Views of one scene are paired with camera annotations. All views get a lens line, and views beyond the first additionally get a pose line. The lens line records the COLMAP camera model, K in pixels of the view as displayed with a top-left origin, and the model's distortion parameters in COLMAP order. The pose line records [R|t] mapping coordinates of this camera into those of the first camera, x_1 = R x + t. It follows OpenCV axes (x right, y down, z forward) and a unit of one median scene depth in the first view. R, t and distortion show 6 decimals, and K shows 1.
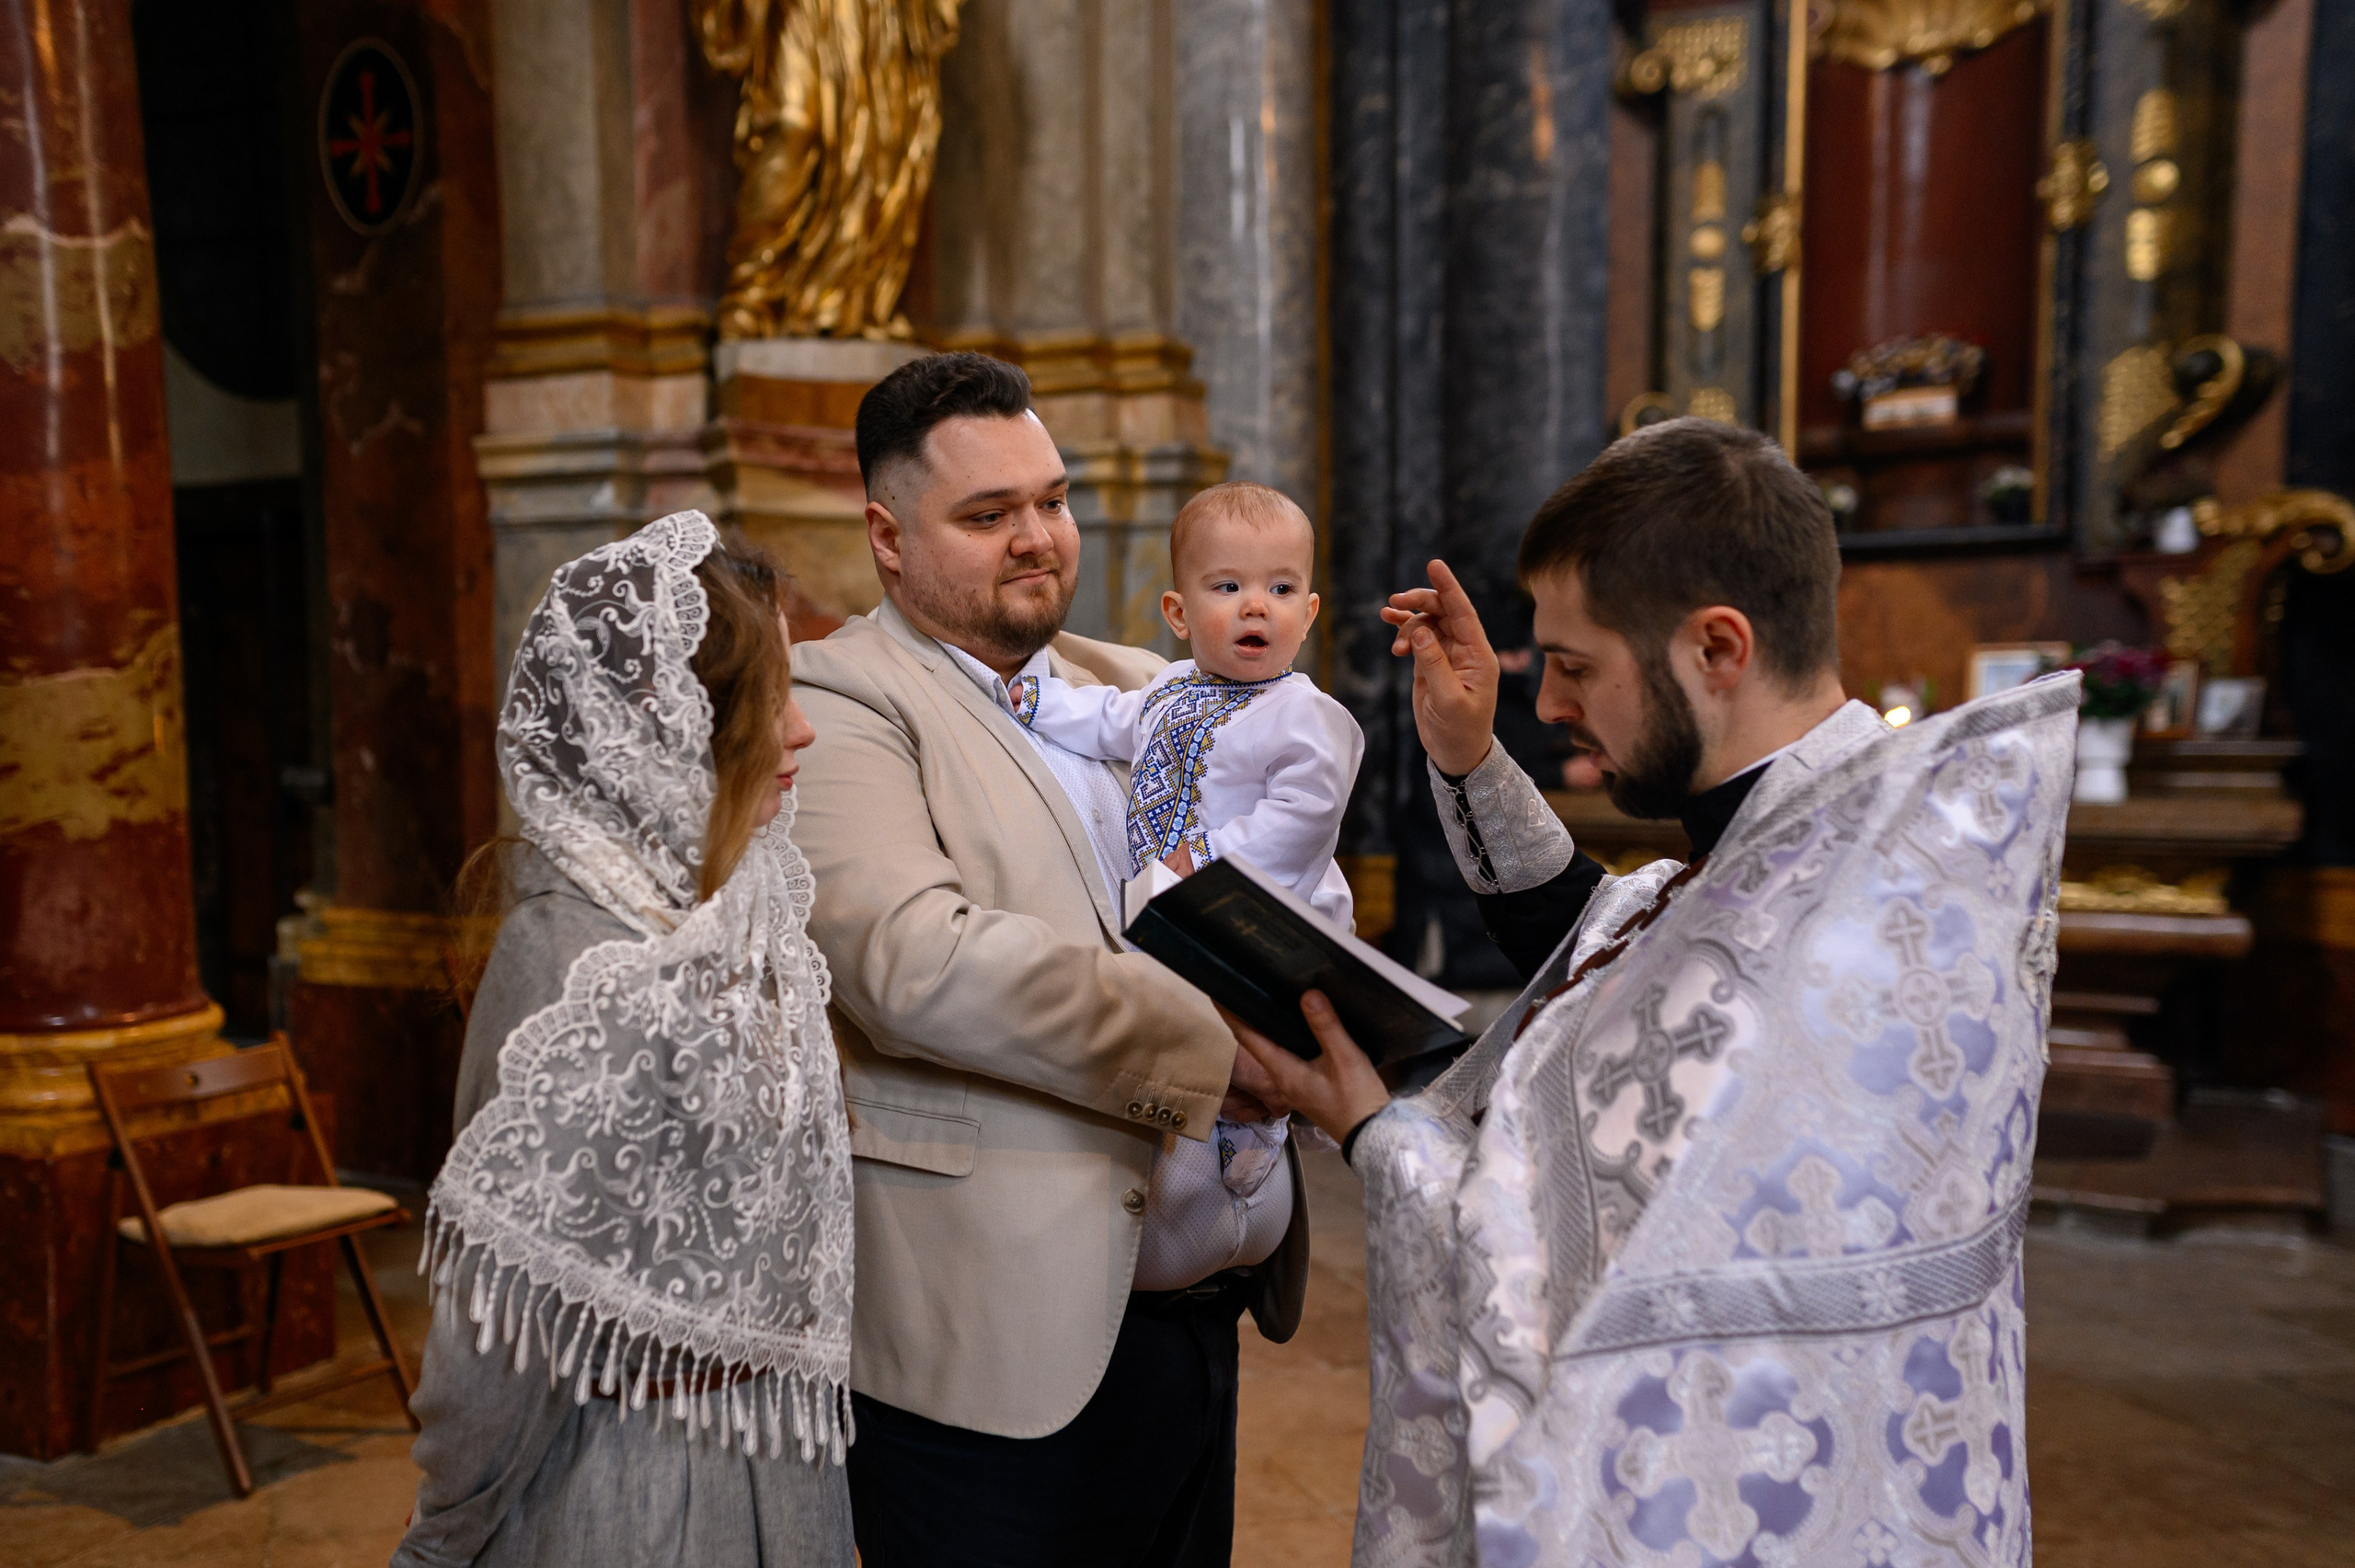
lens RADIAL K [[2287.6, 0, 842.8], [0, 2287.6, 815.1], [0, 0, 1]] dist [0.058948, 0.135099]
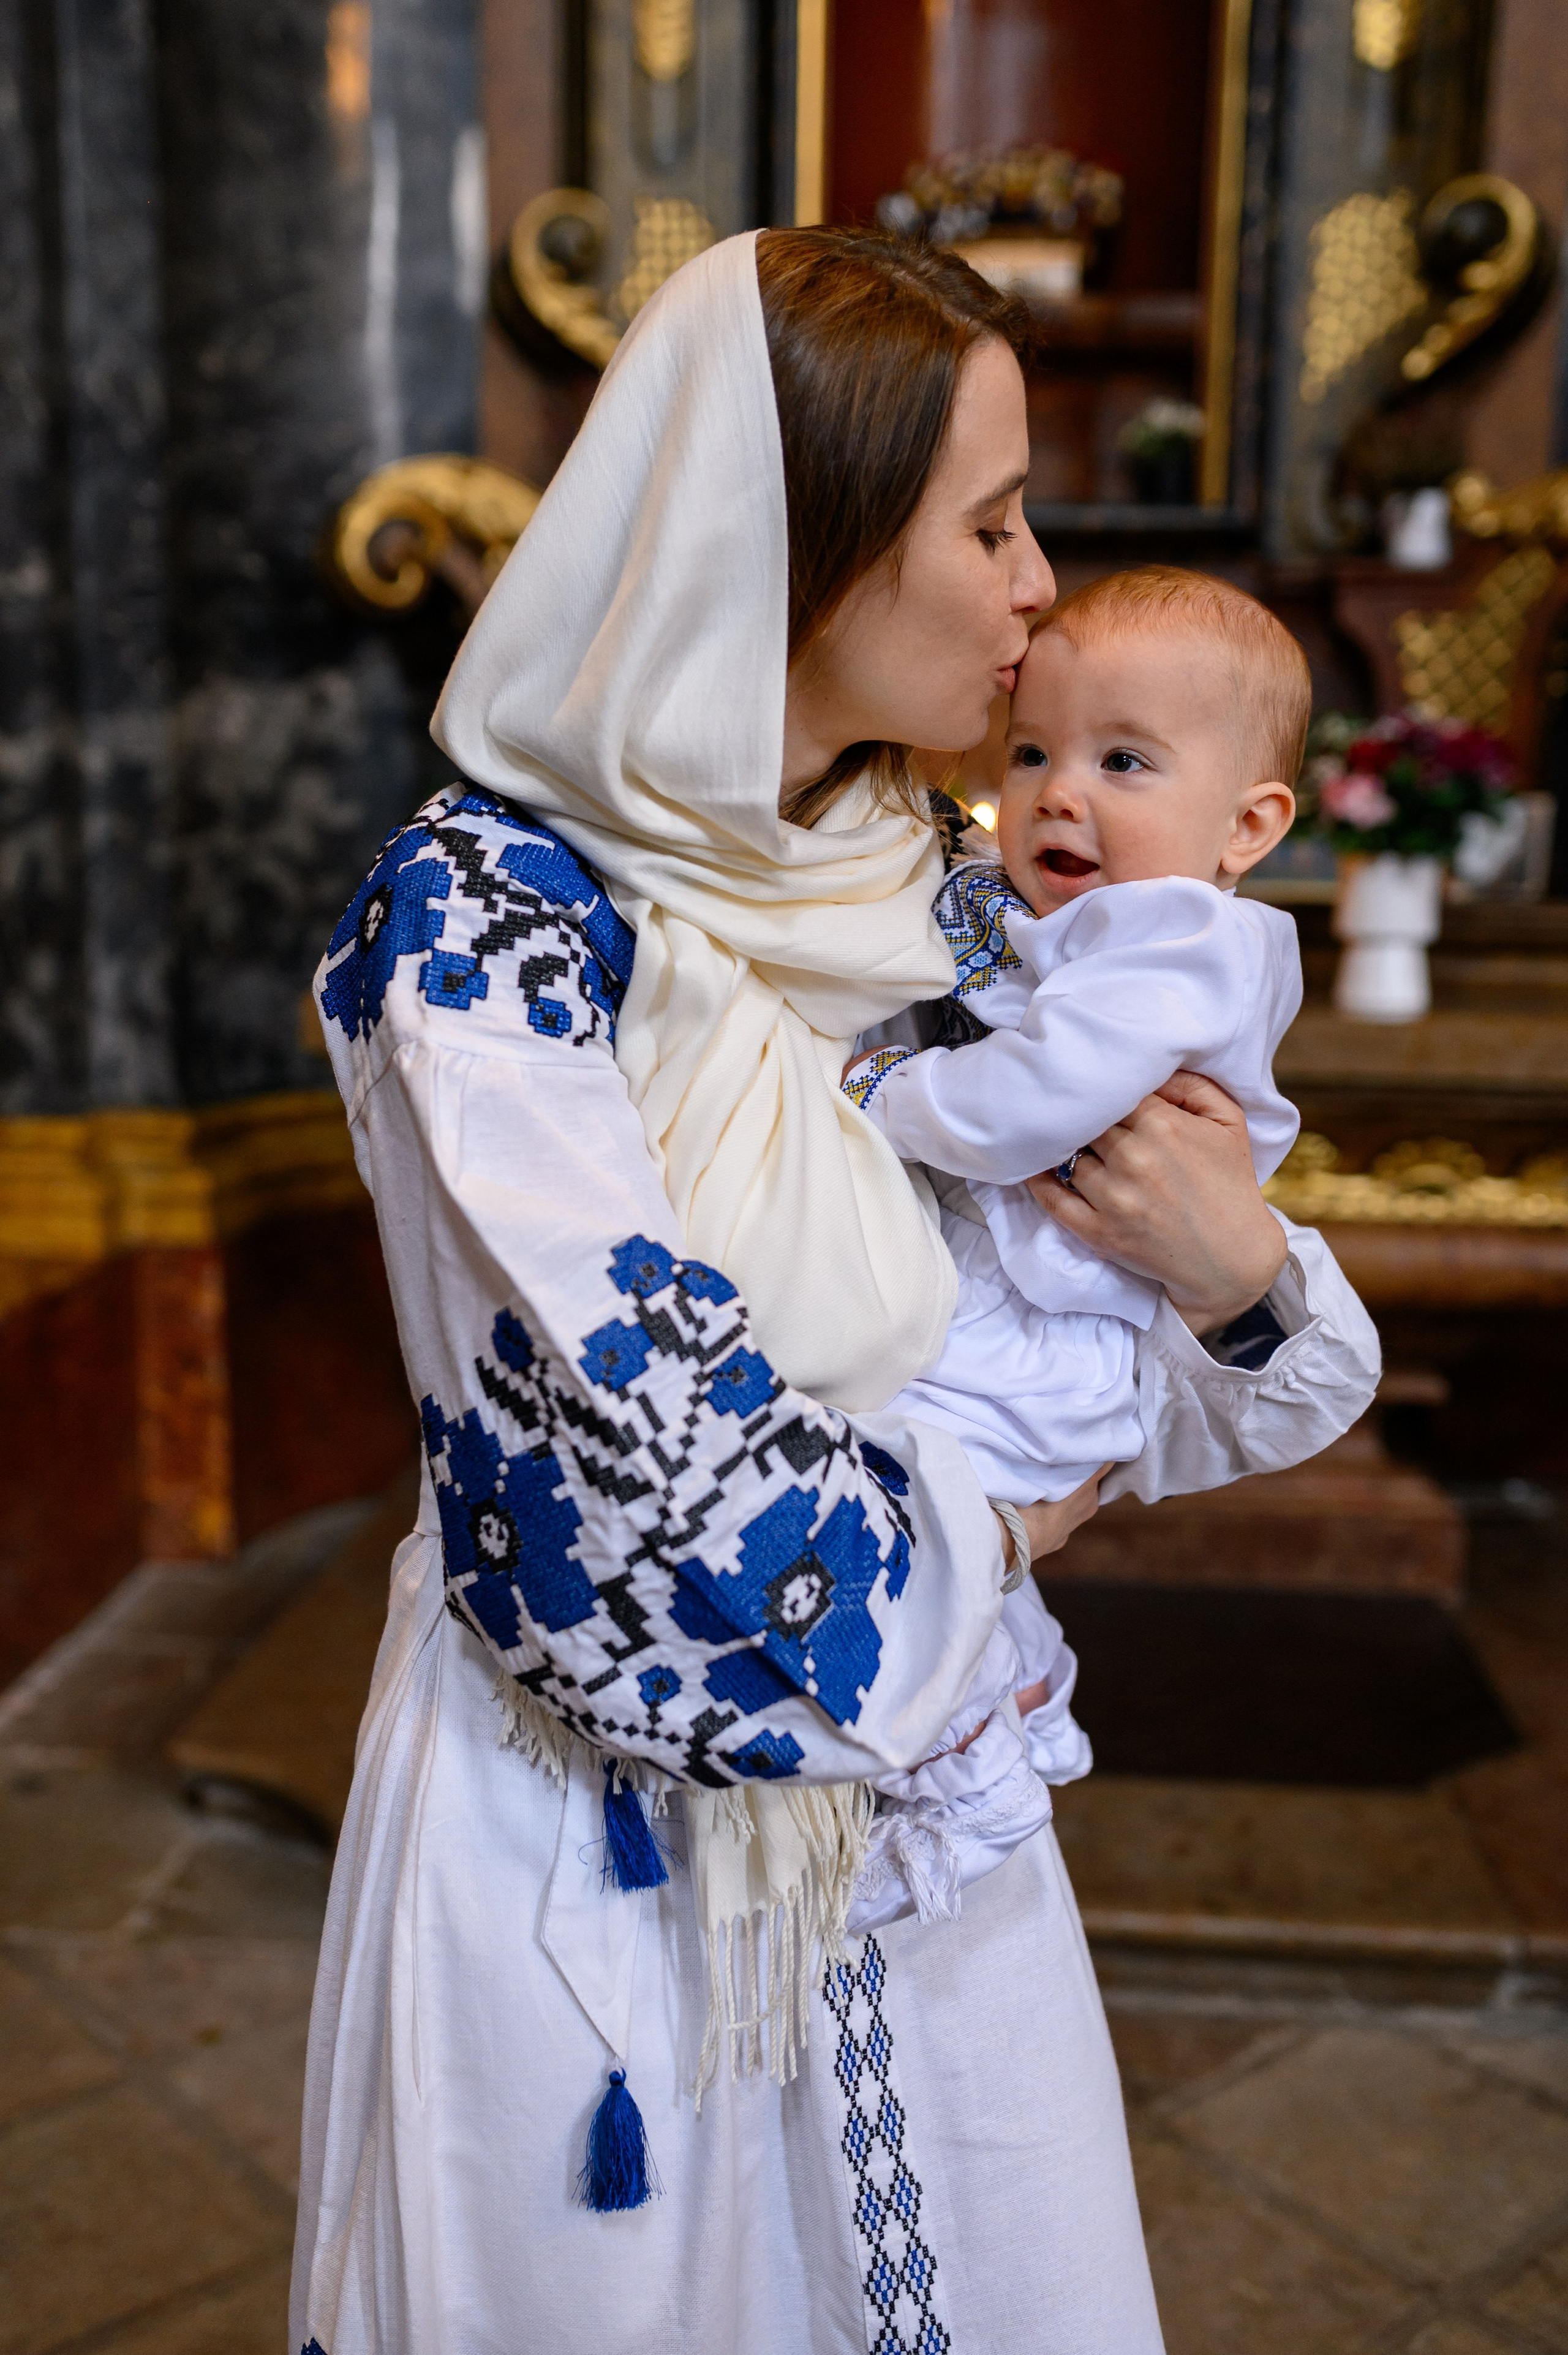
lens RADIAL K [[2226.9, 0, 773.3], [0, 2226.9, 1159.3], [0, 0, 1]] dist [-0.011437, 0.074800]
pose [[0.885684, -0.032860, 0.463124, 0.191194], [-0.005547, 0.996672, 0.081324, -0.013655], [-0.464255, -0.074597, 0.882555, 0.651057]]
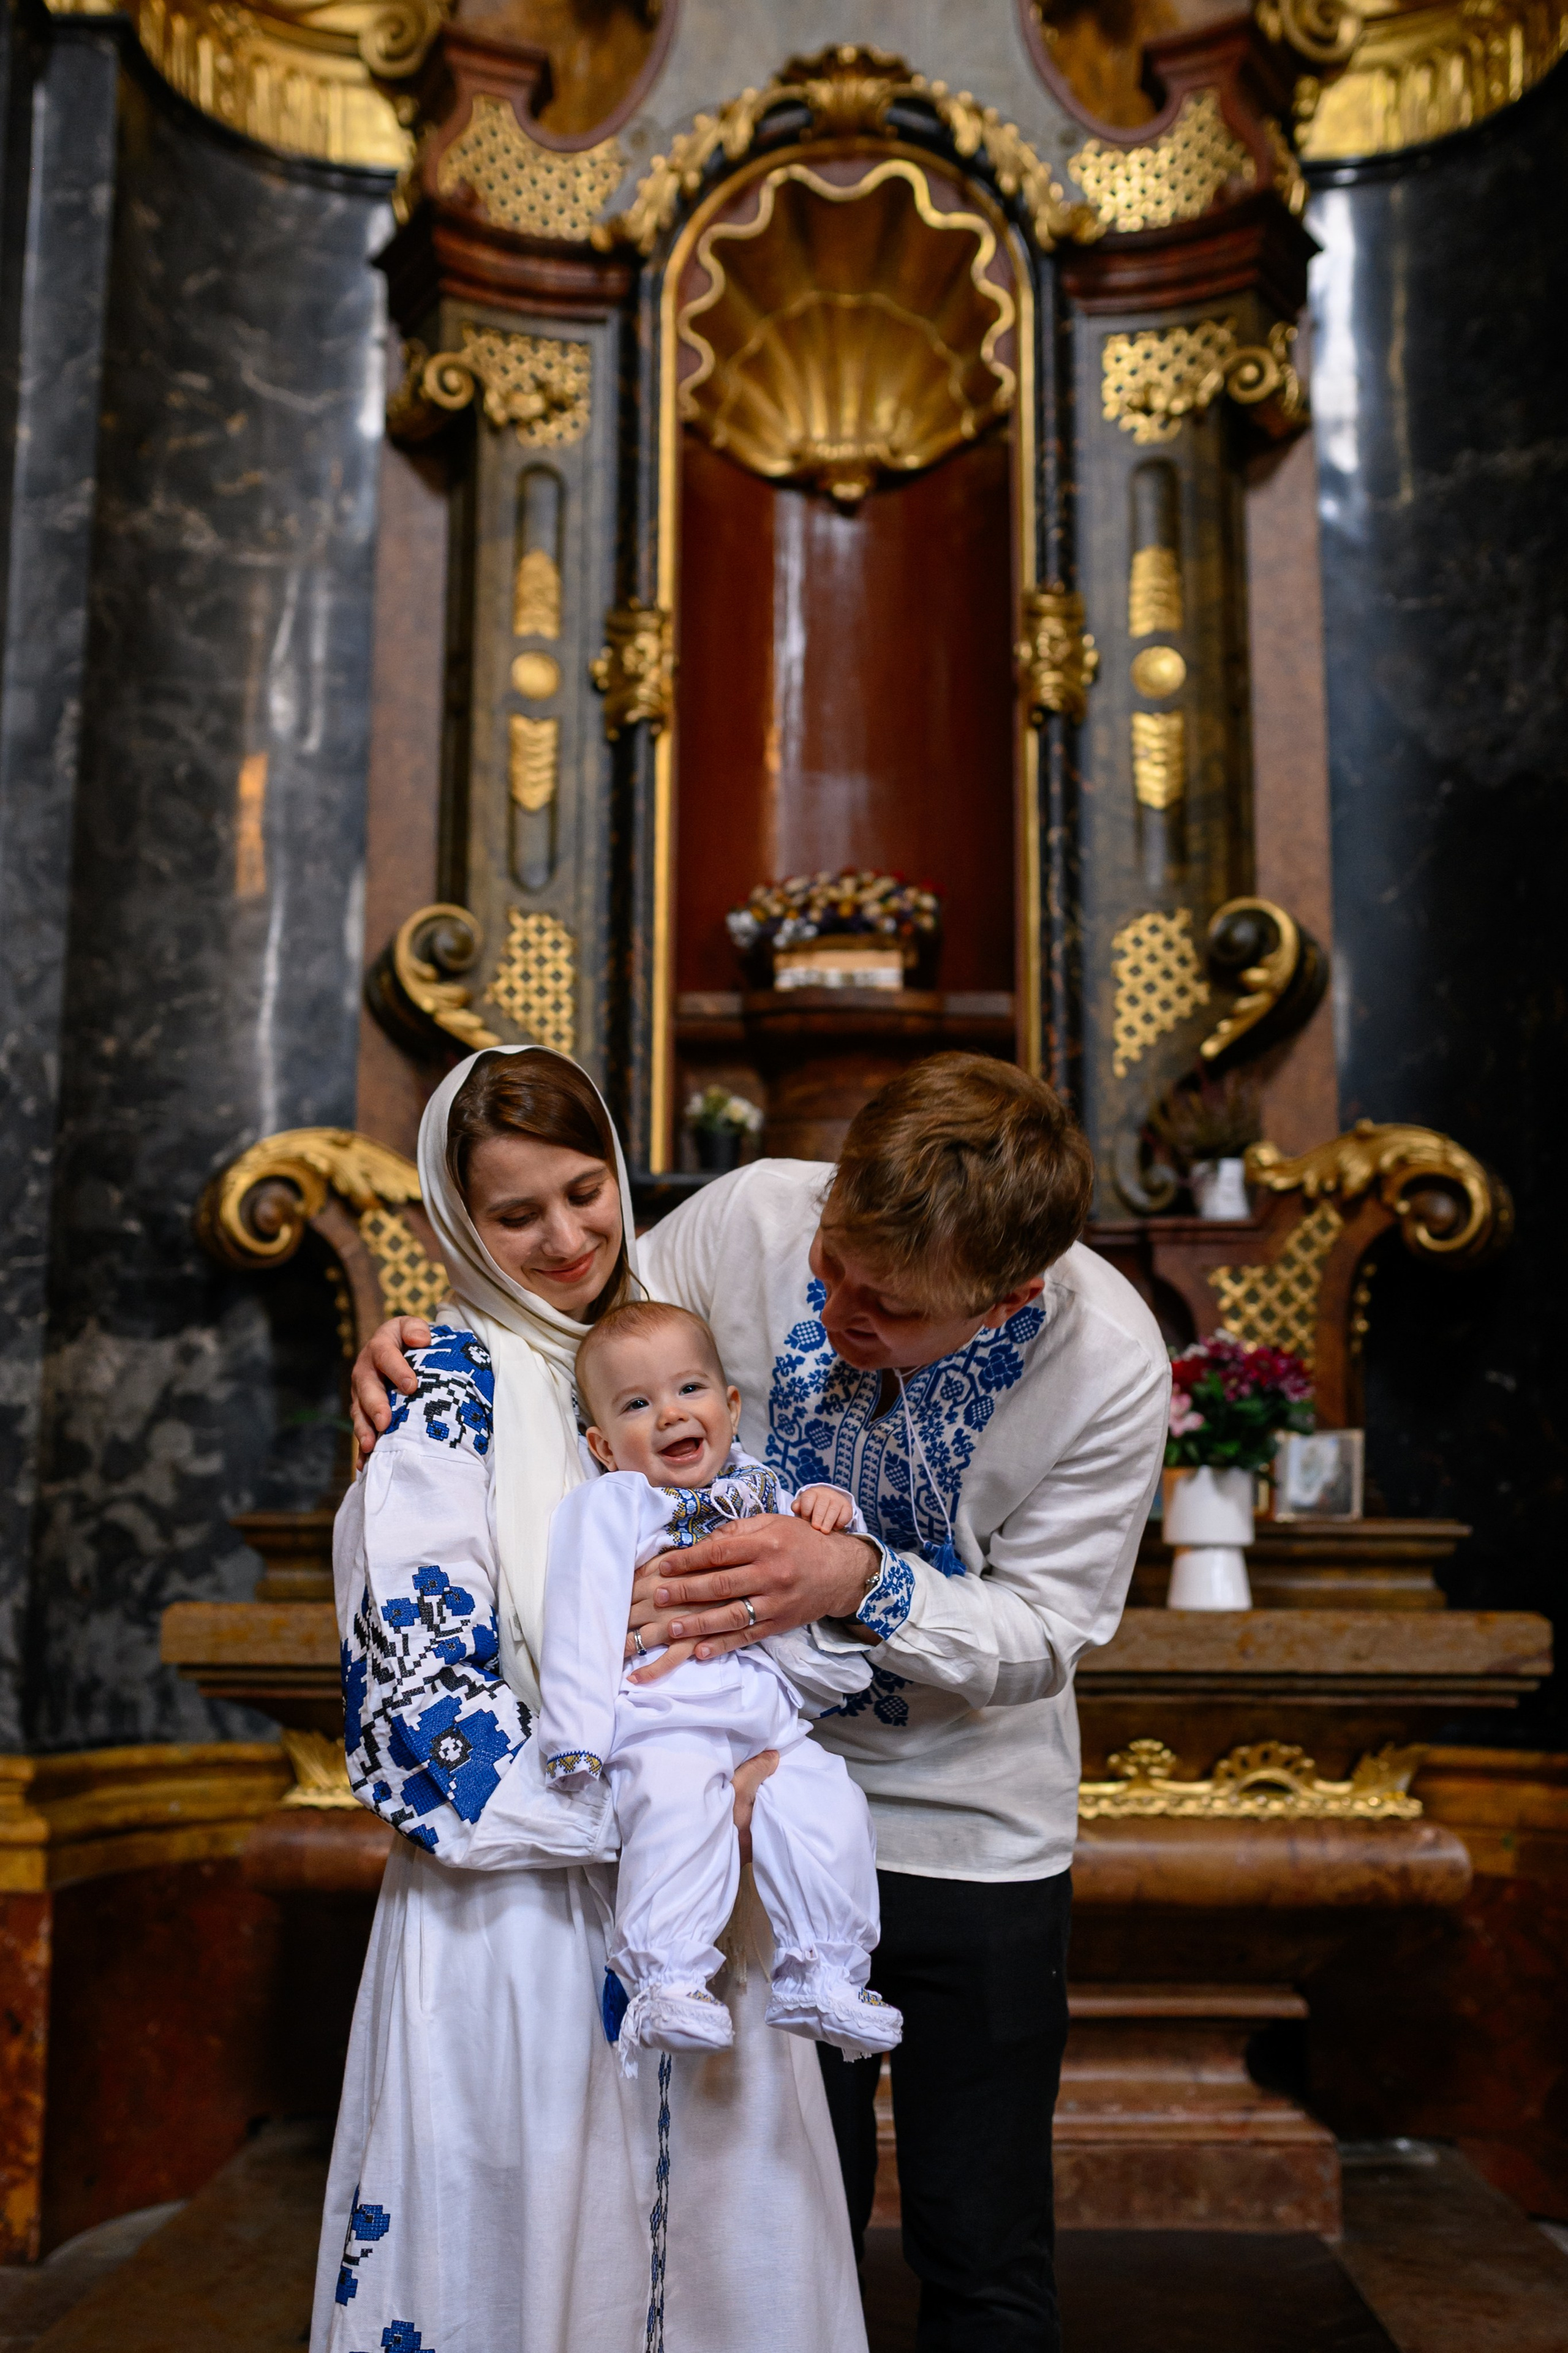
lens RADIAL K [[2402.0, 0, 790.0], [0, 2402.0, 1182.3], [0, 0, 1]] dist [-0.021960, 0.099332]
pose [[0.856024, 0.111982, 0.504662, 0.164200], [0.009573, 0.972653, -0.232064, 0.024665], [-0.516848, 0.203483, 0.831542, 0.592221]]
